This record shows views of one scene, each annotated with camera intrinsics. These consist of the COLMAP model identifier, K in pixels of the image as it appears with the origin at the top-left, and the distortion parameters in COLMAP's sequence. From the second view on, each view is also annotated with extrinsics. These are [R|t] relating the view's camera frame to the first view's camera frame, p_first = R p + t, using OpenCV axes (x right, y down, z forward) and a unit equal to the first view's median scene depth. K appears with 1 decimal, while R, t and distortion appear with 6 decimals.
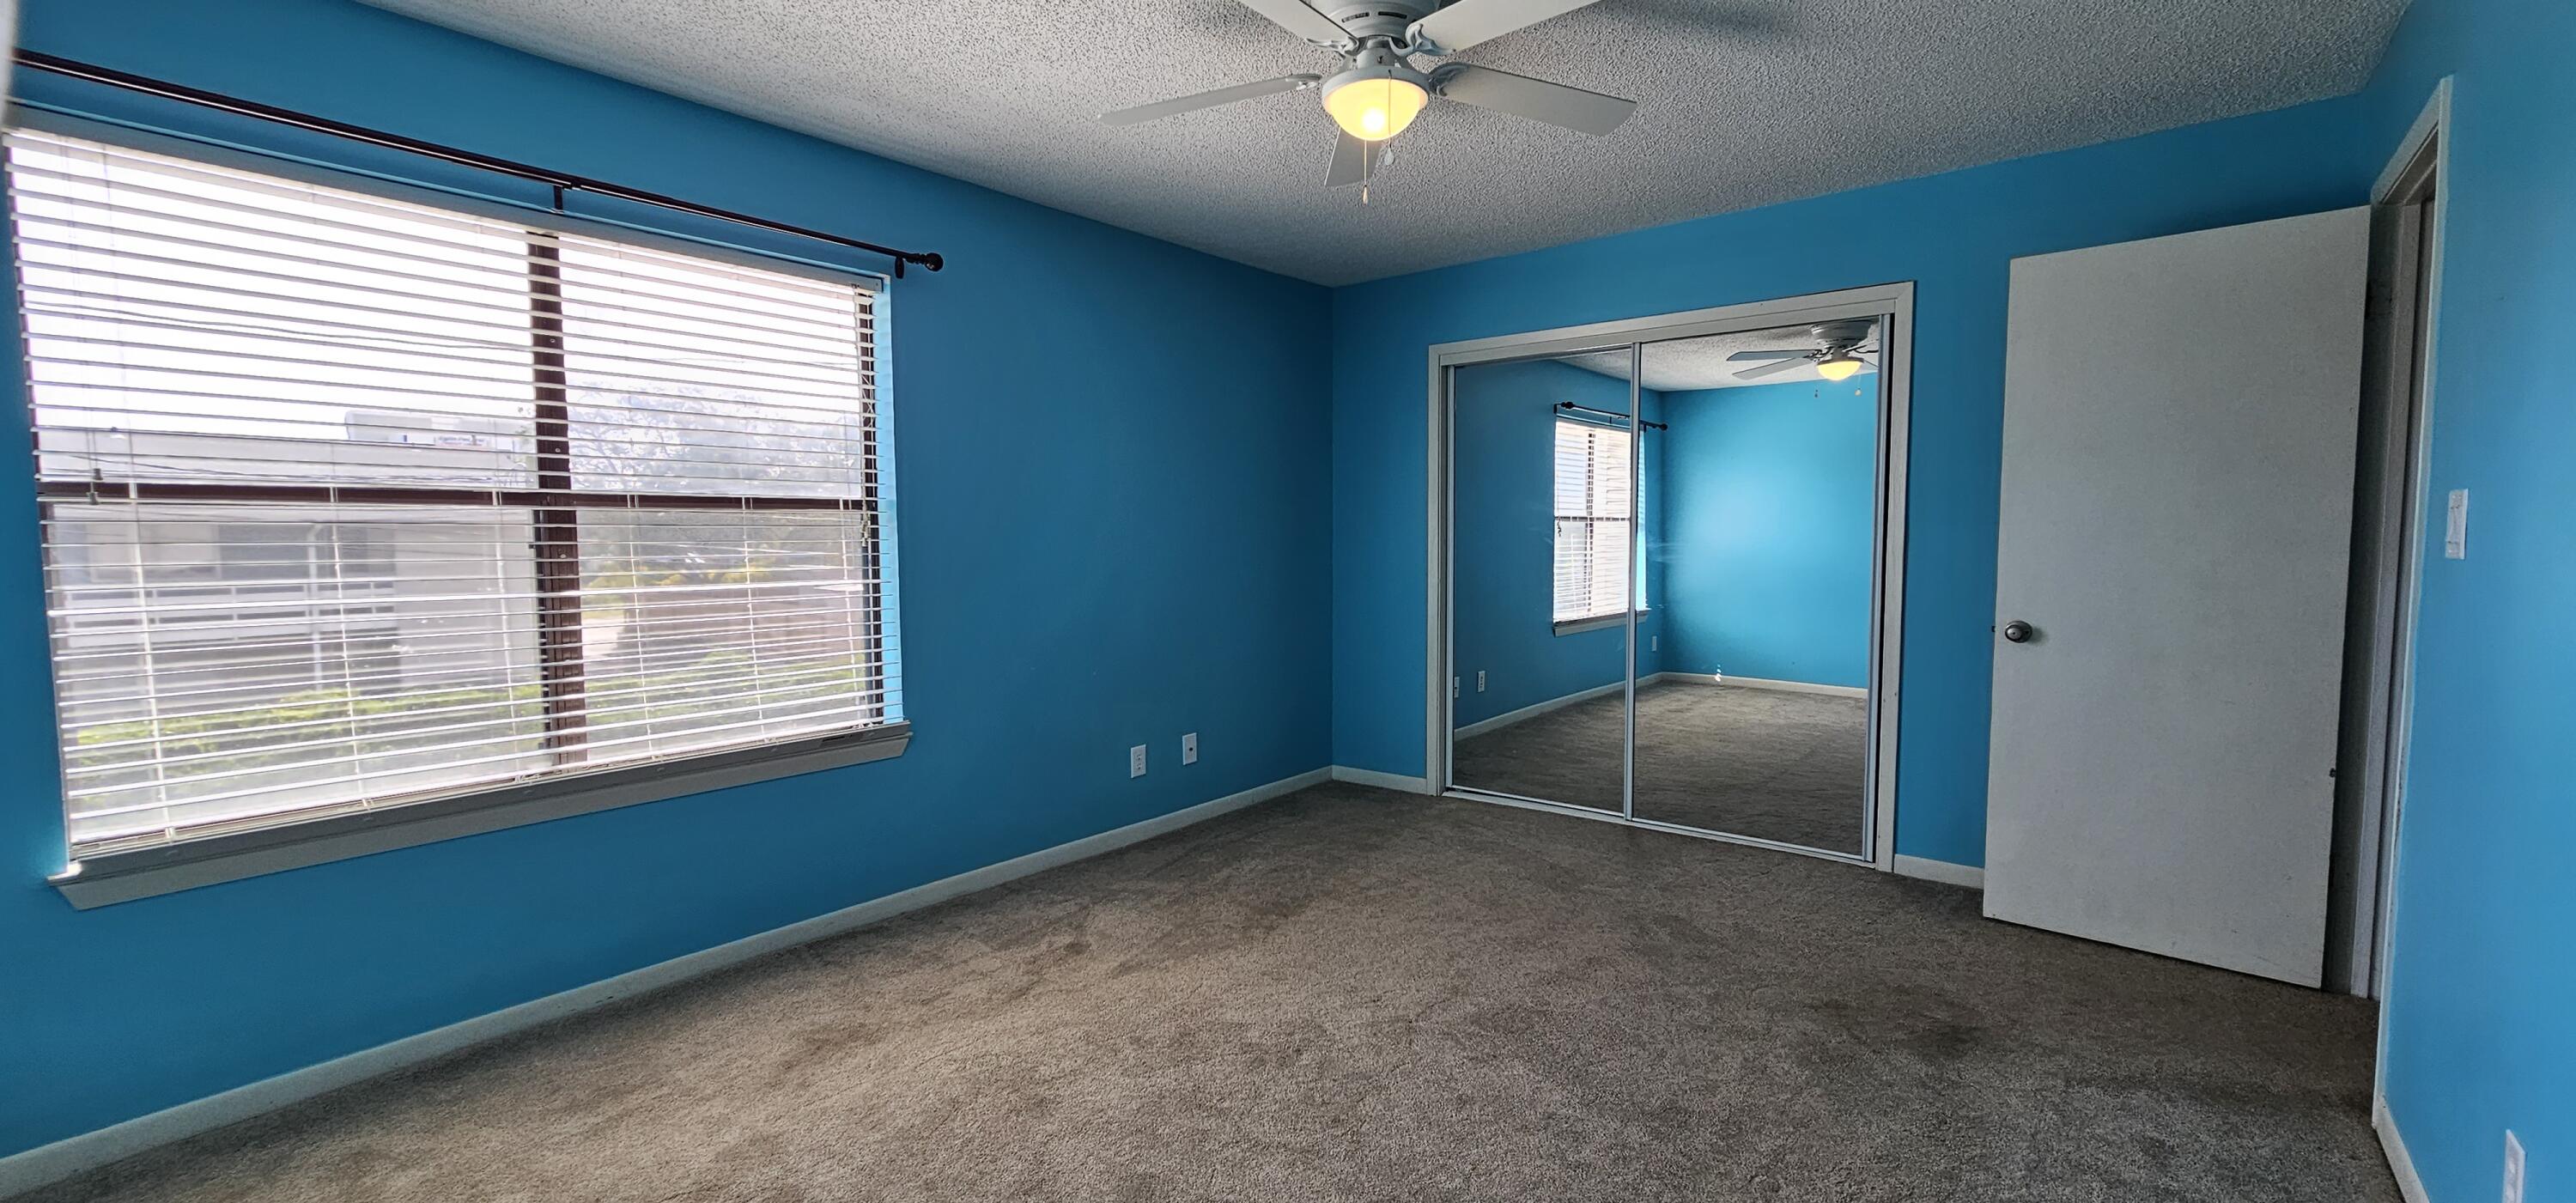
lens RADIAL K [[1072.4, 0, 1288.0], [0, 1072.4, 601.5], [0, 0, 1]] dist [0.000393, -0.000058]
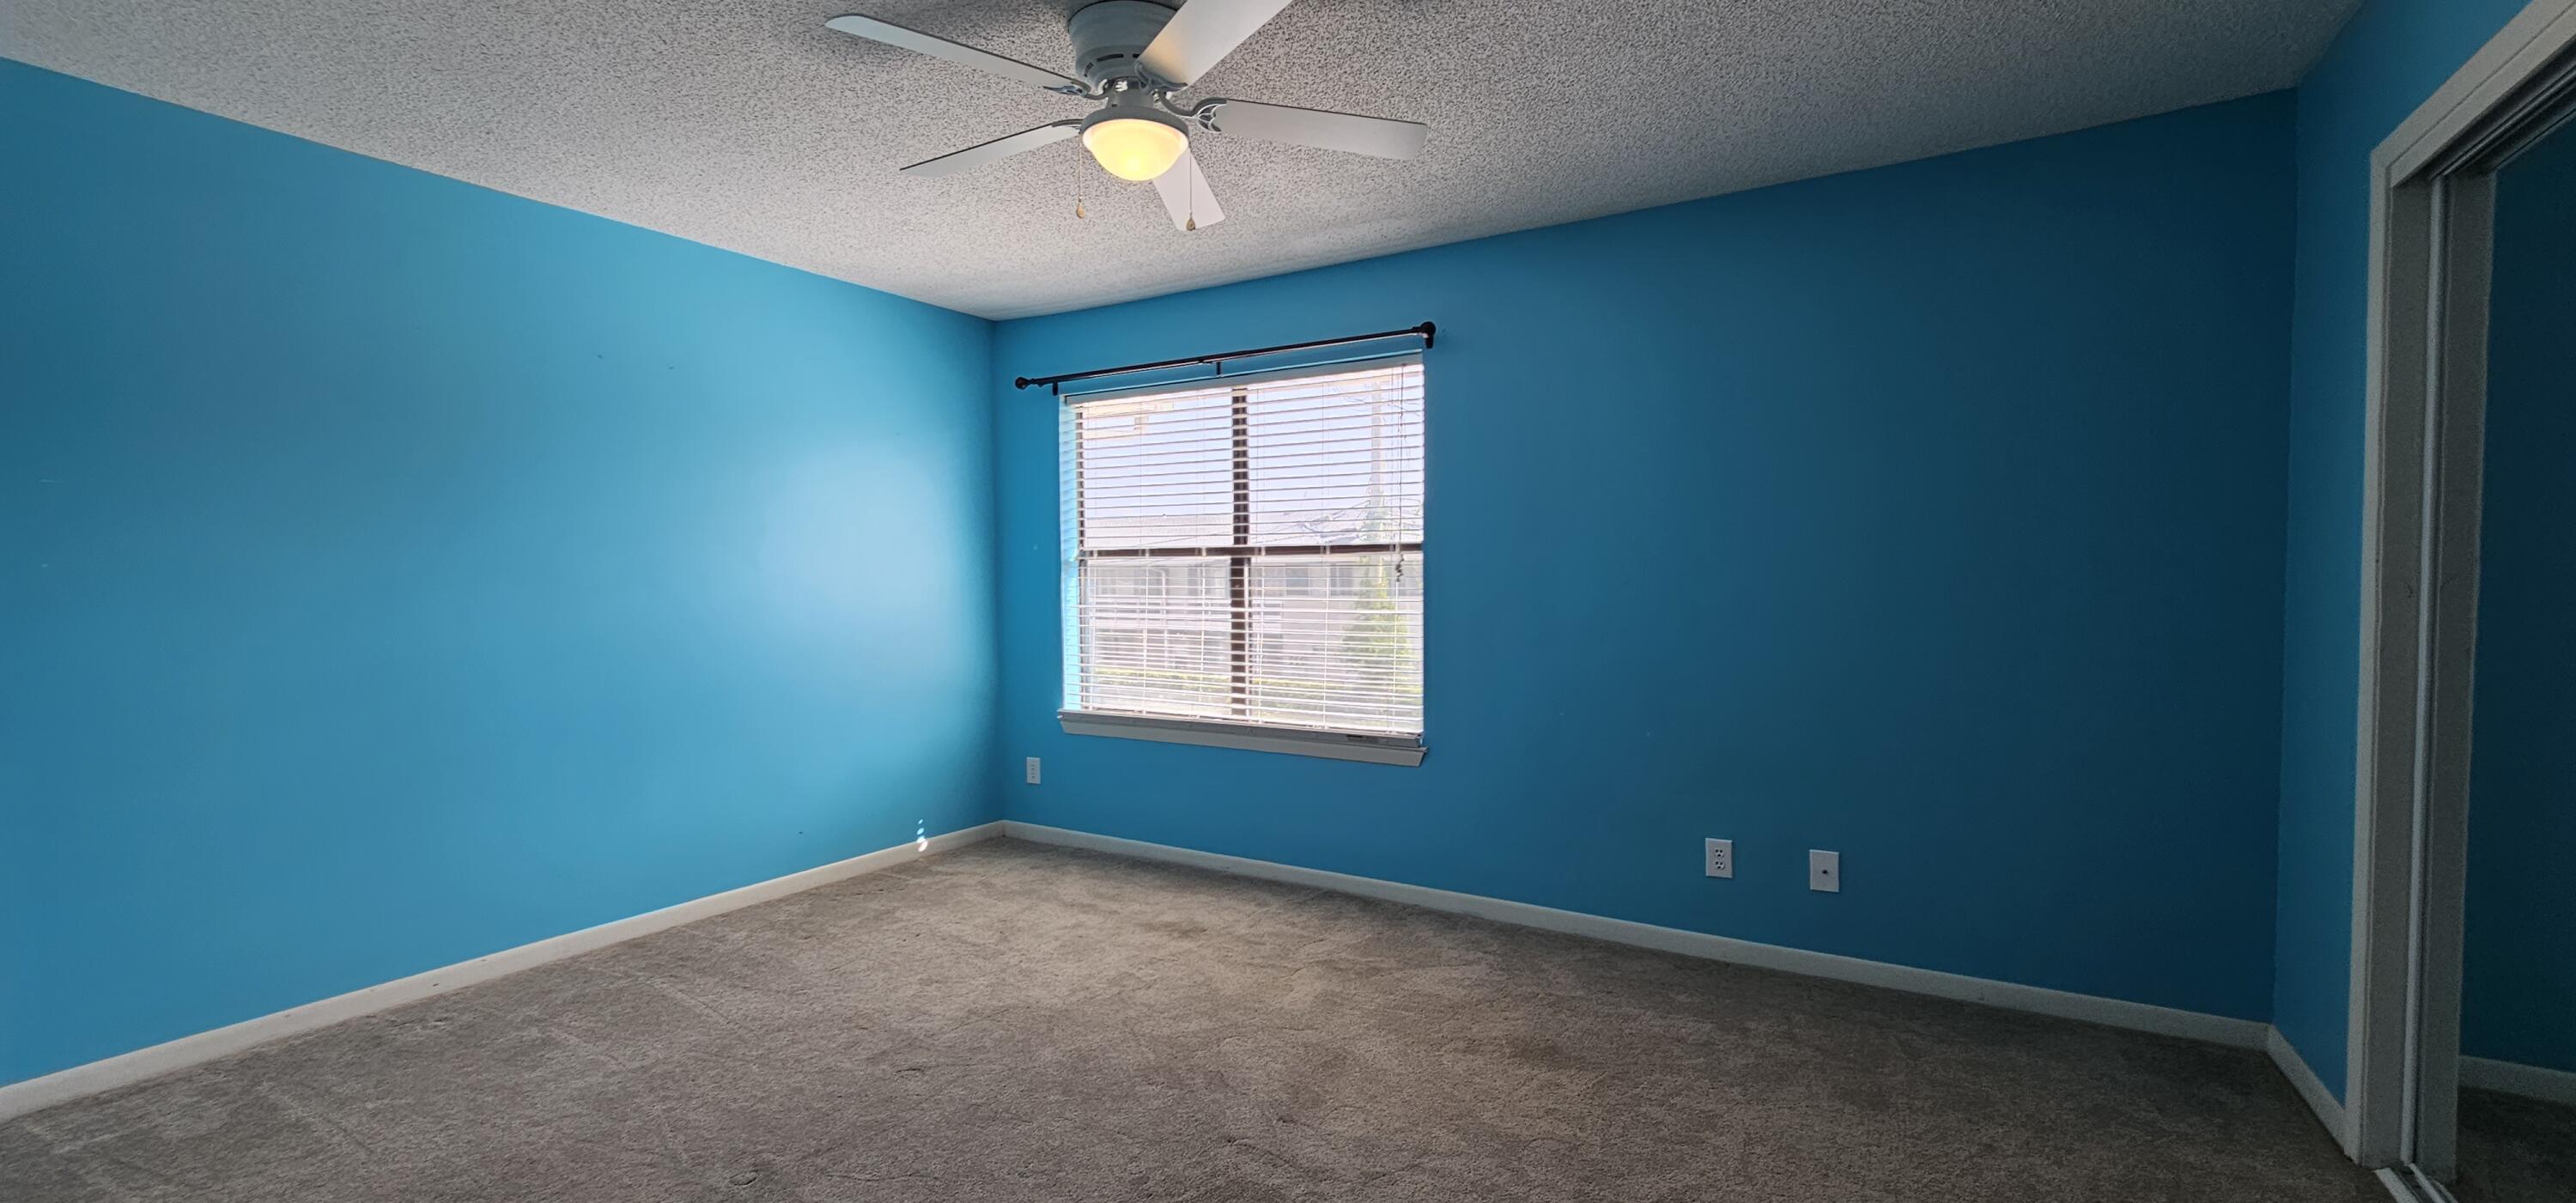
lens RADIAL K [[1072.4, 0, 1288.0], [0, 1072.4, 601.5], [0, 0, 1]] dist [0.000393, -0.000058]
pose [[0.109977, 0.026119, -0.993591, 0.819813], [-0.059512, 0.998034, 0.019649, -0.049060], [0.992151, 0.056970, 0.111315, 0.793823]]
